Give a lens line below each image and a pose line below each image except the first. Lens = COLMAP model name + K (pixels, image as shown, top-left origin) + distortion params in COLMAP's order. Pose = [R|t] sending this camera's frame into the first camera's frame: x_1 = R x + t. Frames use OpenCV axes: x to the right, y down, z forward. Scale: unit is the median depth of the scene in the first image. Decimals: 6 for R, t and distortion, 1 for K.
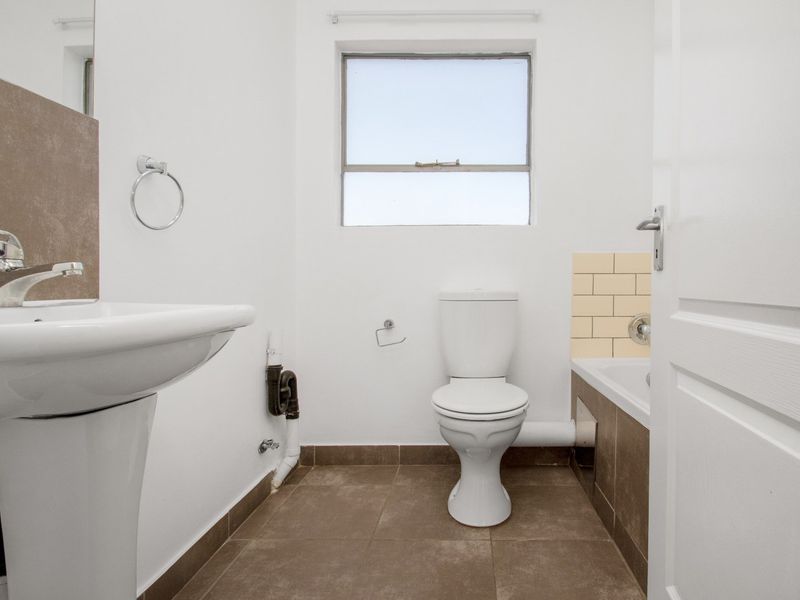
lens RADIAL K [[482.8, 0, 400.5], [0, 482.8, 302.2], [0, 0, 1]] dist [0.002254, -0.003425]
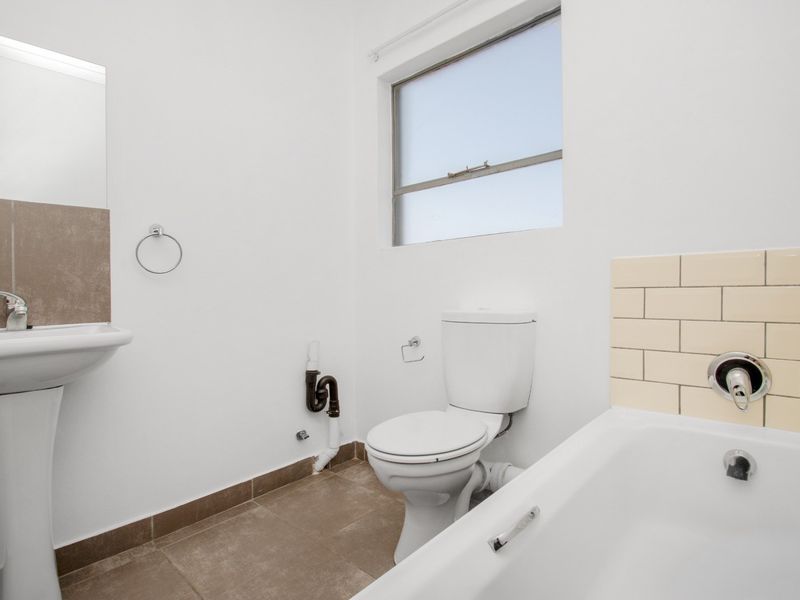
lens RADIAL K [[422.6, 0, 399.4], [0, 422.6, 304.6], [0, 0, 1]] dist [0.014454, -0.010975]
pose [[0.745083, 0.010134, -0.666895, 0.651854], [0.002081, 0.999844, 0.017518, -0.055862], [0.666969, -0.014440, 0.744946, 0.381493]]
